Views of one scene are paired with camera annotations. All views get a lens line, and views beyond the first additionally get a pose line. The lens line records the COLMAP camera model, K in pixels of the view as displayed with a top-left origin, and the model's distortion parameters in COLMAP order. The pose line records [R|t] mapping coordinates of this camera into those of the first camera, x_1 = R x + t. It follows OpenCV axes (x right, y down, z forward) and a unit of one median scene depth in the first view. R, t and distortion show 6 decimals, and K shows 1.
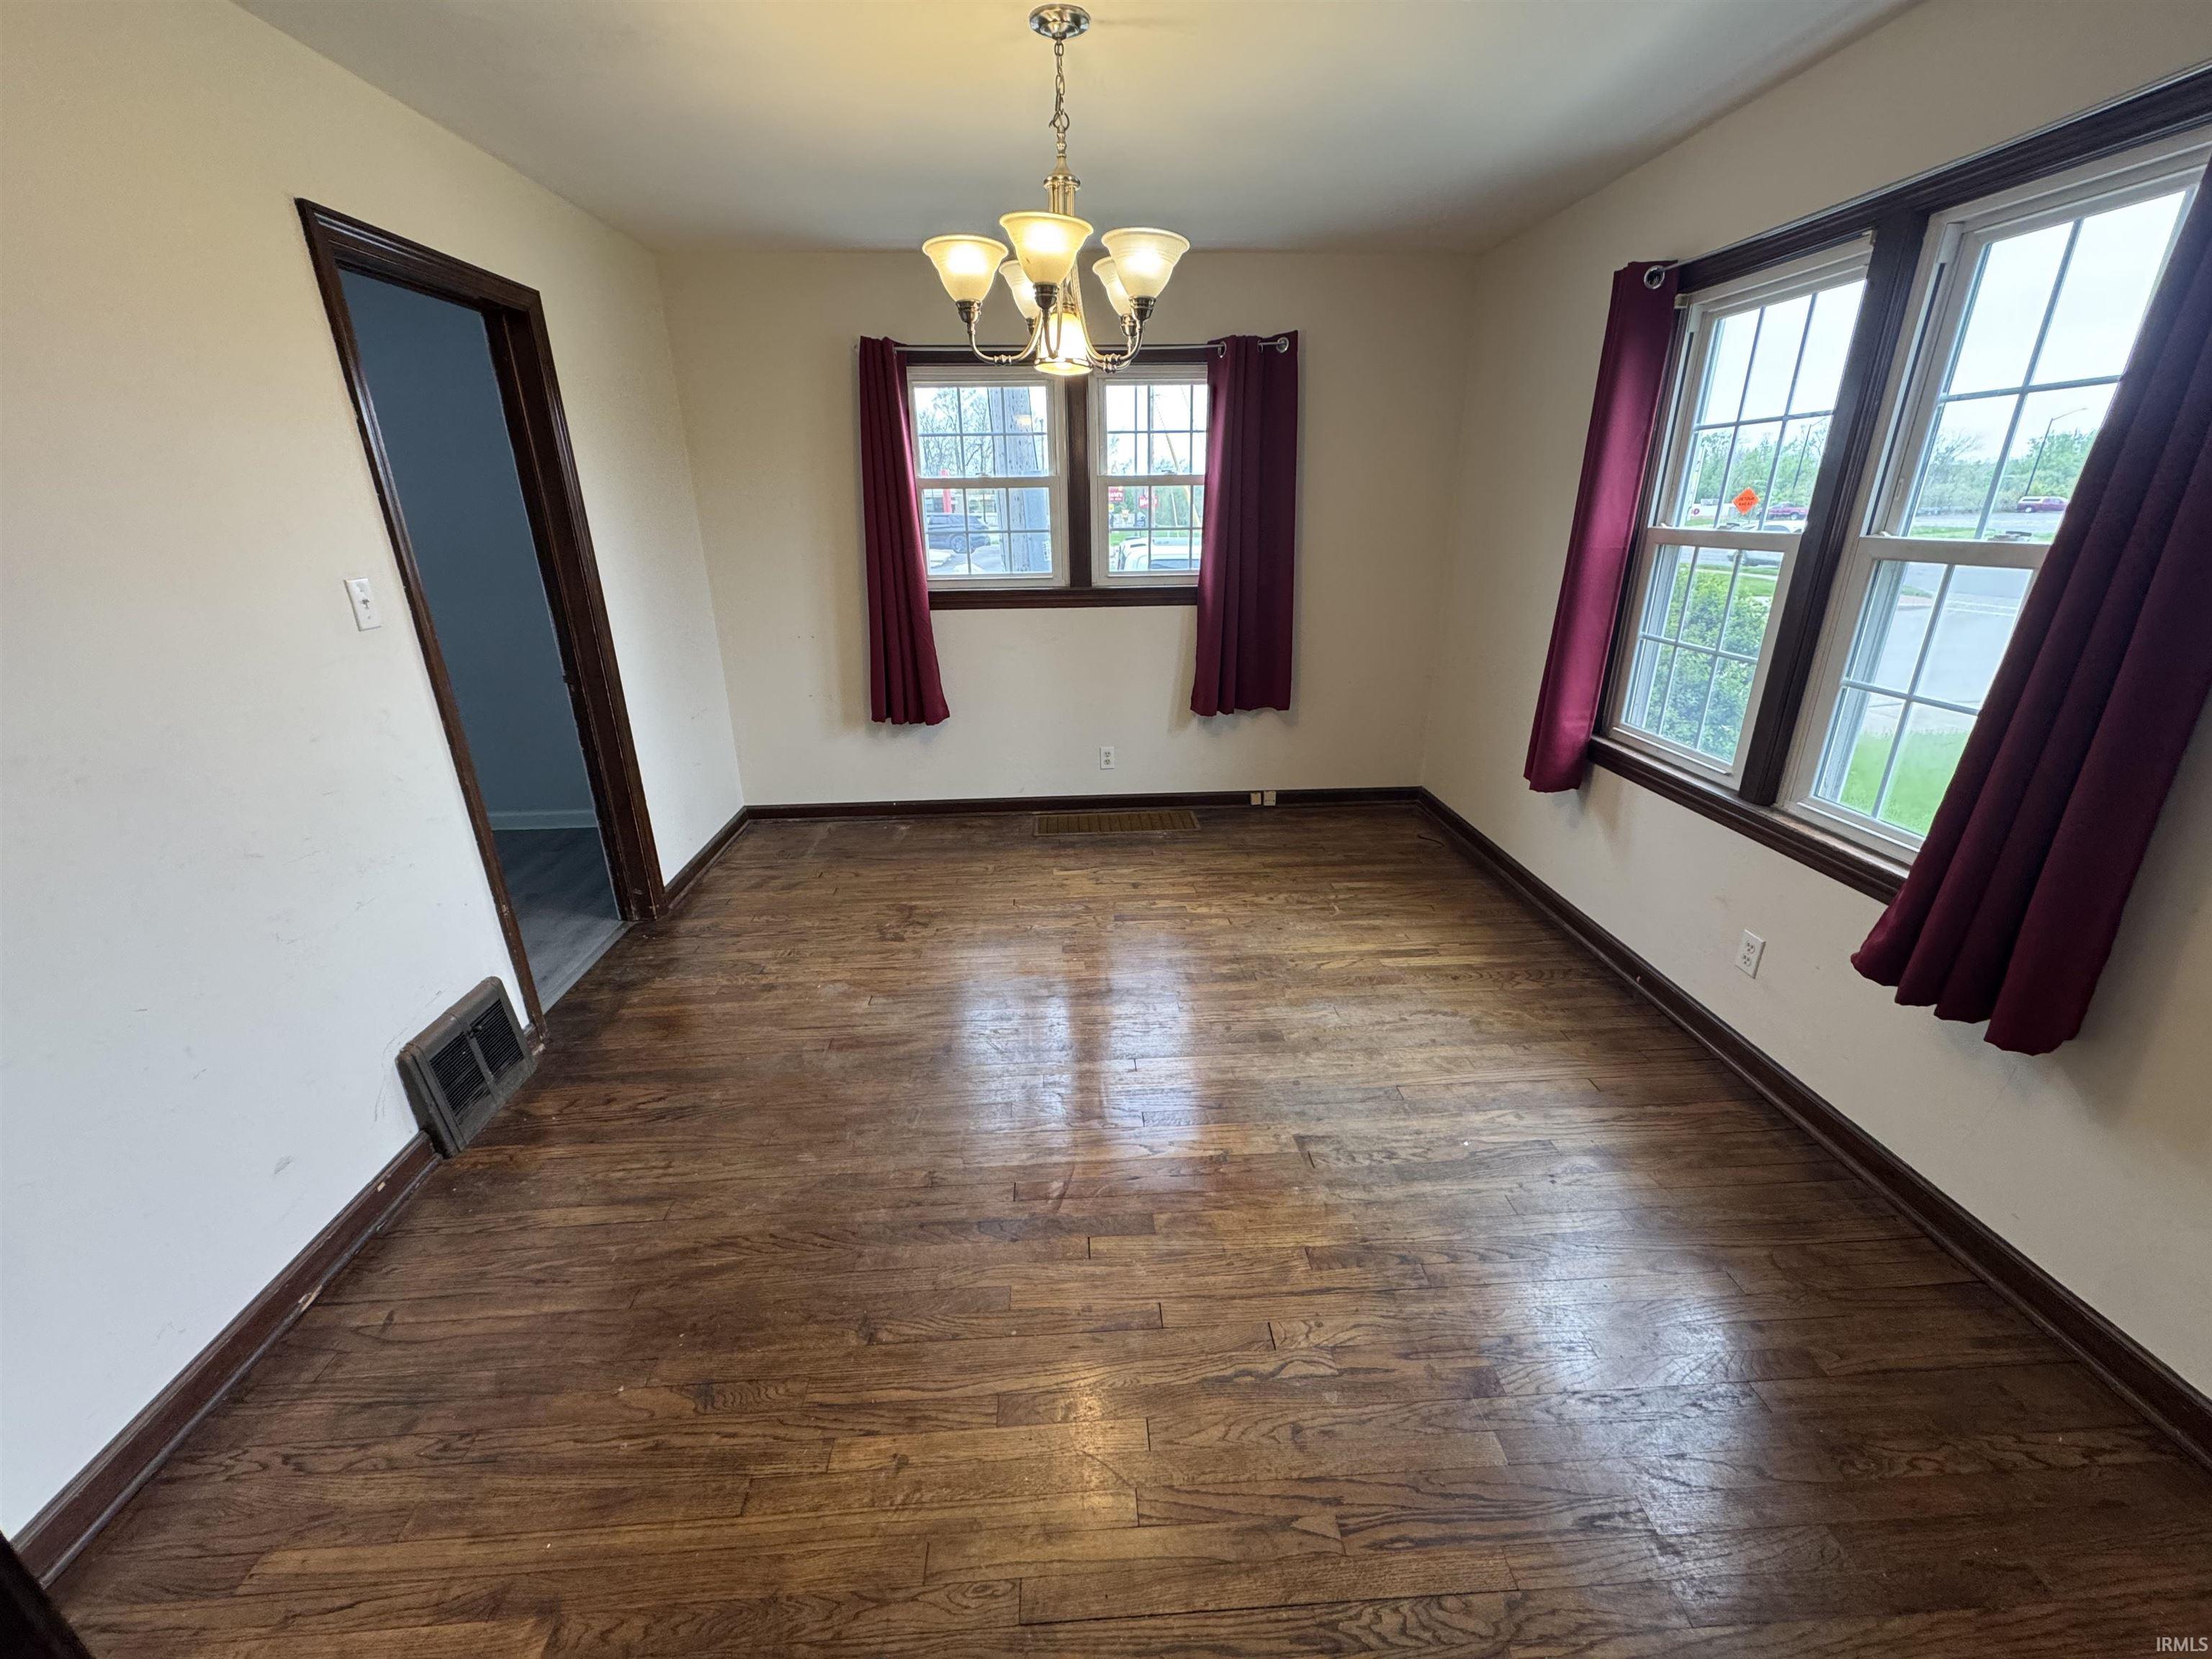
lens RADIAL K [[885.8, 0, 1109.4], [0, 885.8, 835.3], [0, 0, 1]] dist [-0.000441, -0.000072]
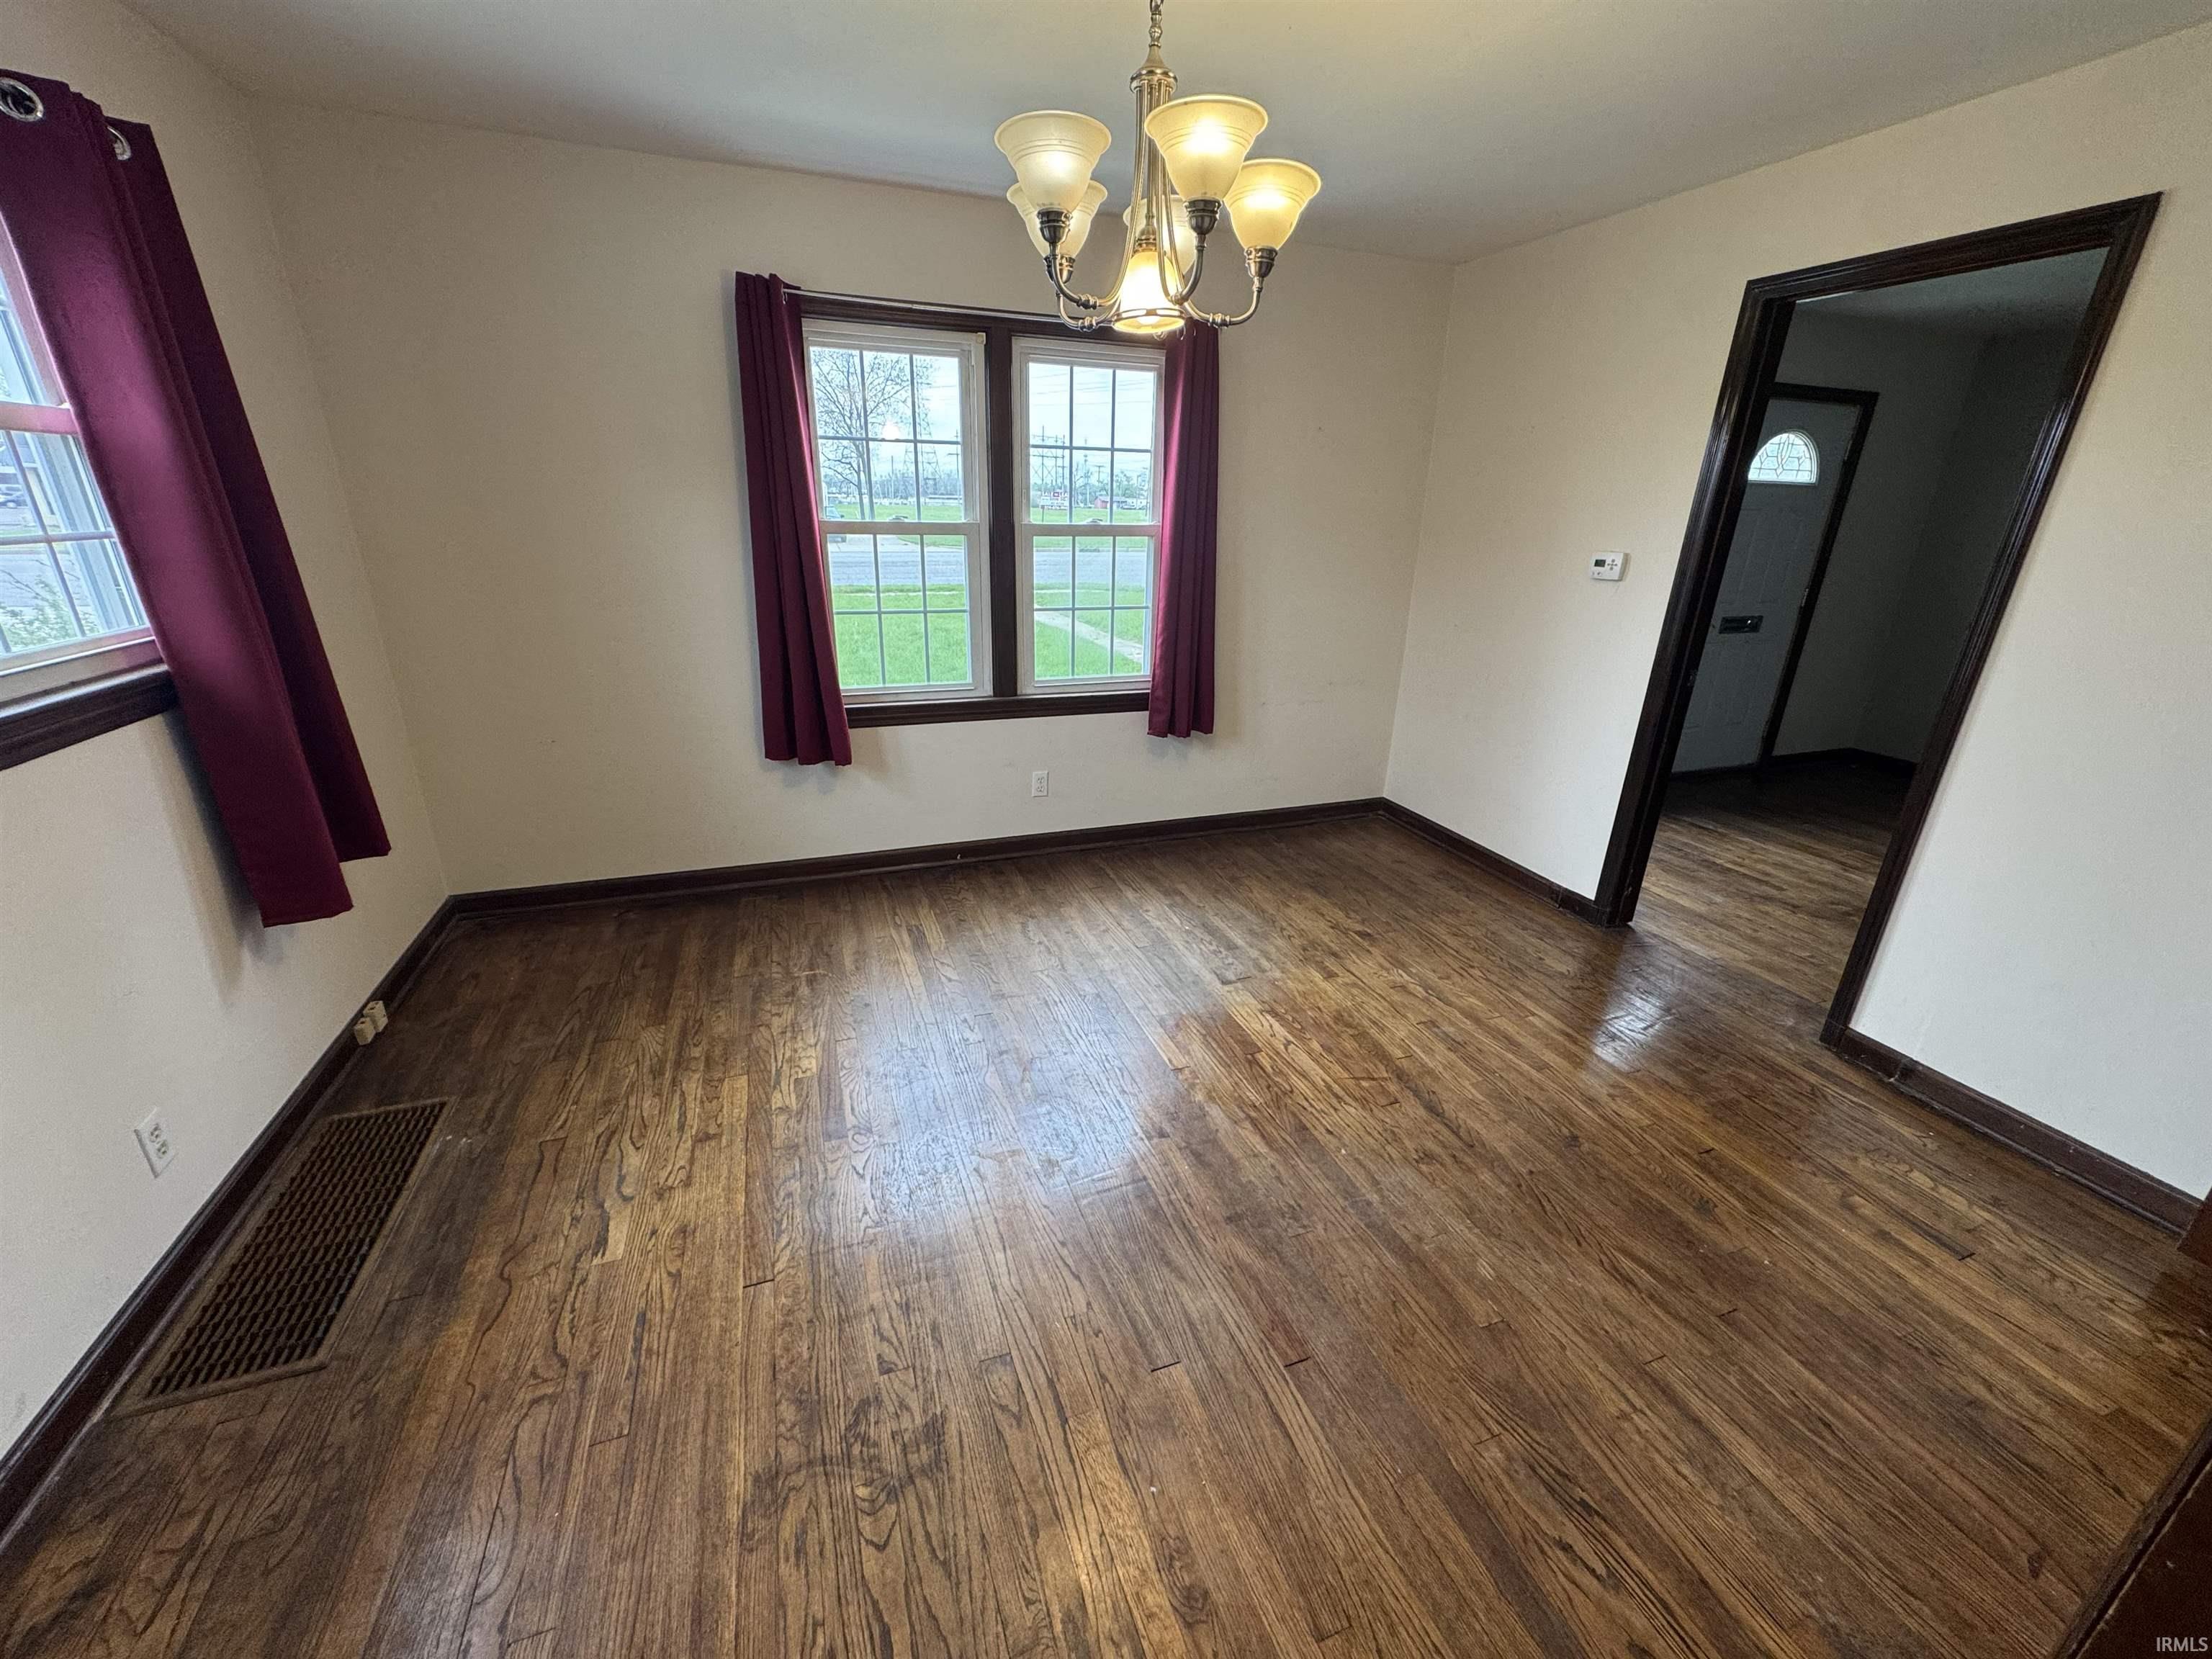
lens RADIAL K [[885.8, 0, 1117.2], [0, 885.8, 827.5], [0, 0, 1]] dist [-0.000441, -0.000072]
pose [[-0.302152, -0.321200, 0.897516, -0.626011], [0.321080, 0.852216, 0.413081, -0.333546], [-0.897559, 0.412988, -0.154368, 0.927227]]
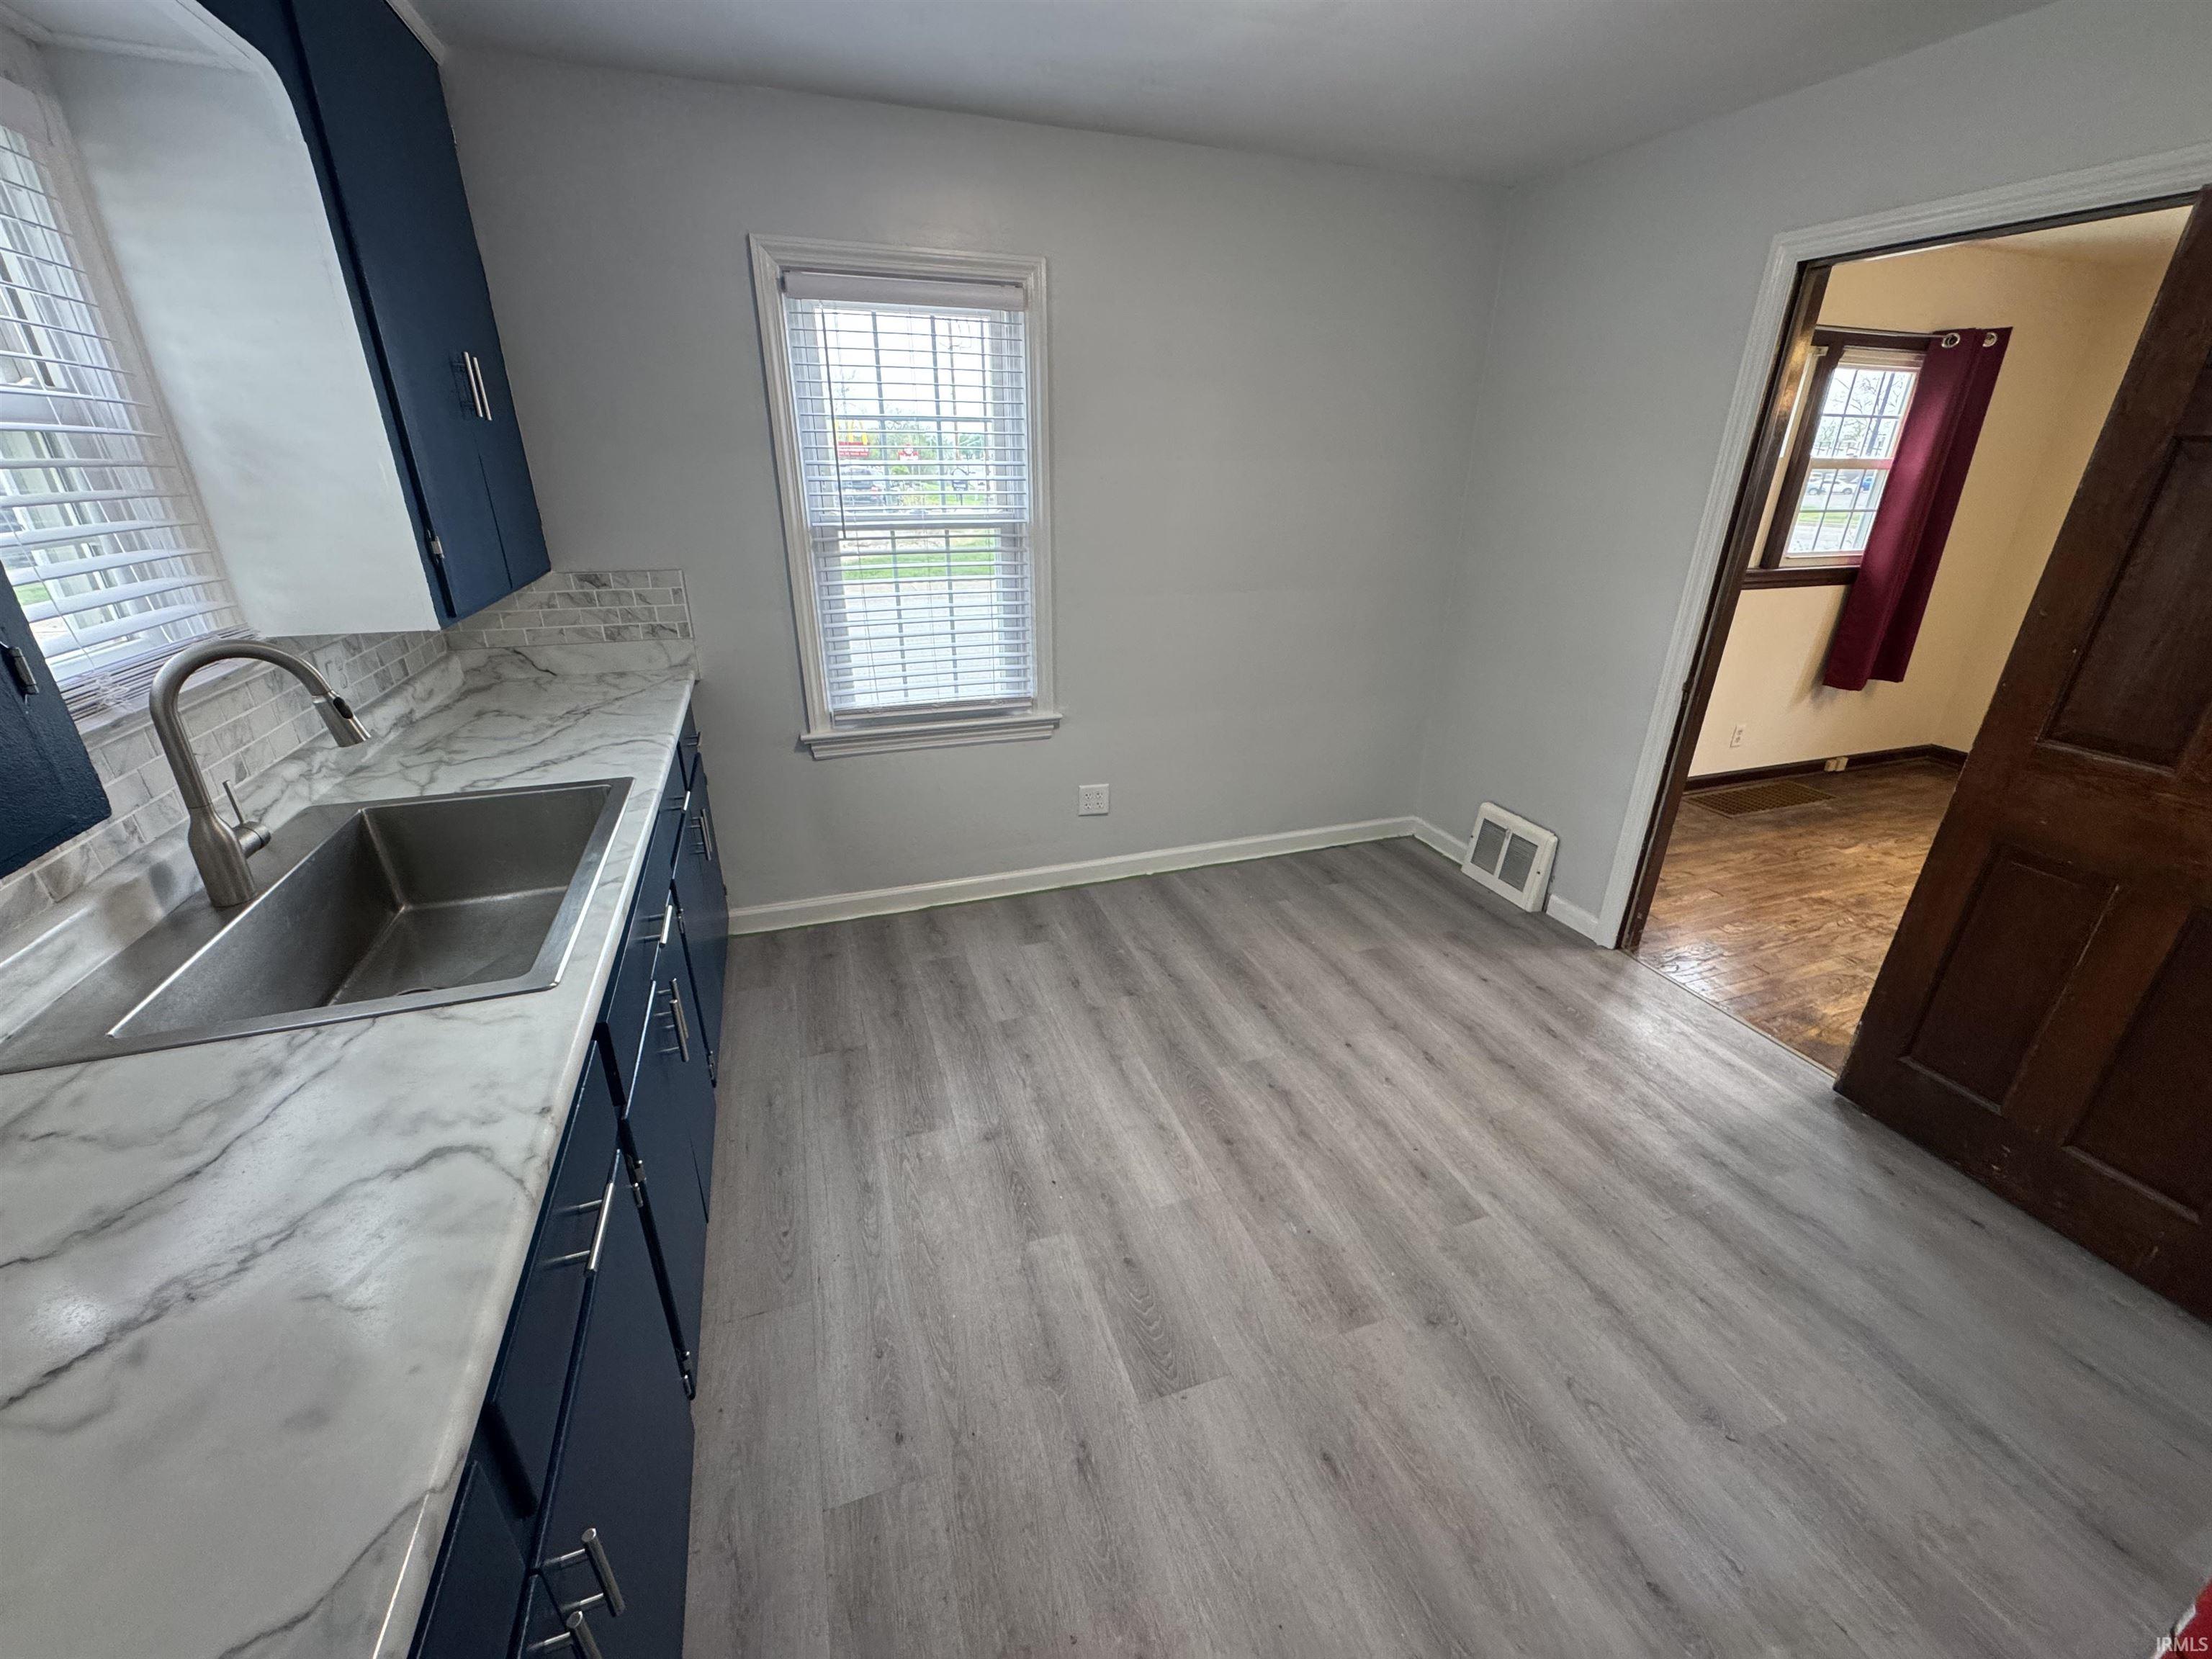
lens RADIAL K [[885.8, 0, 1108.1], [0, 885.8, 835.8], [0, 0, 1]] dist [-0.000441, -0.000072]
pose [[0.955412, -0.091633, 0.280699, -1.463074], [0.080906, 0.995487, 0.049593, -0.120333], [-0.283977, -0.024671, 0.958514, 0.328167]]
